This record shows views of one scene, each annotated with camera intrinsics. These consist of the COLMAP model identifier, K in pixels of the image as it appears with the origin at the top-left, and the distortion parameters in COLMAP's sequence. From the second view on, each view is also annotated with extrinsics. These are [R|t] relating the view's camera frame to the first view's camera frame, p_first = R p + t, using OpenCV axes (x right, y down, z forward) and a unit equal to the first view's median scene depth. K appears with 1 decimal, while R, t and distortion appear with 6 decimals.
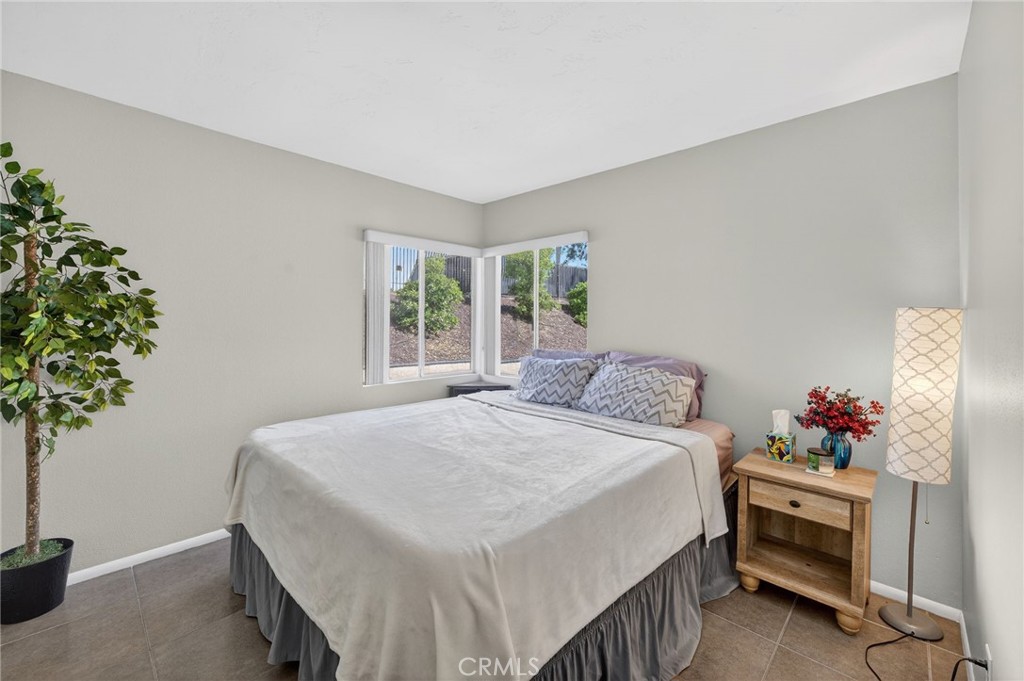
lens RADIAL K [[417.1, 0, 513.9], [0, 417.1, 325.8], [0, 0, 1]] dist [0.000274, 0.000285]
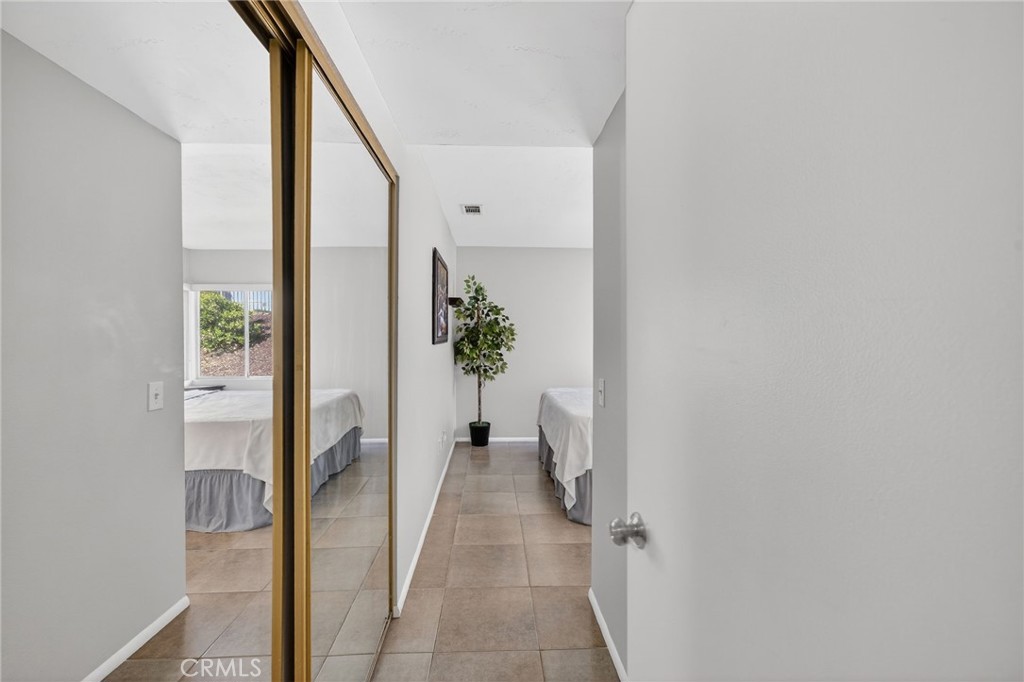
lens RADIAL K [[417.1, 0, 513.9], [0, 417.1, 326.3], [0, 0, 1]] dist [0.000274, 0.000285]
pose [[0.725072, -0.033091, -0.687877, 0.826768], [0.008861, 0.999211, -0.038728, 0.019090], [0.688616, 0.021985, 0.724793, -0.764752]]
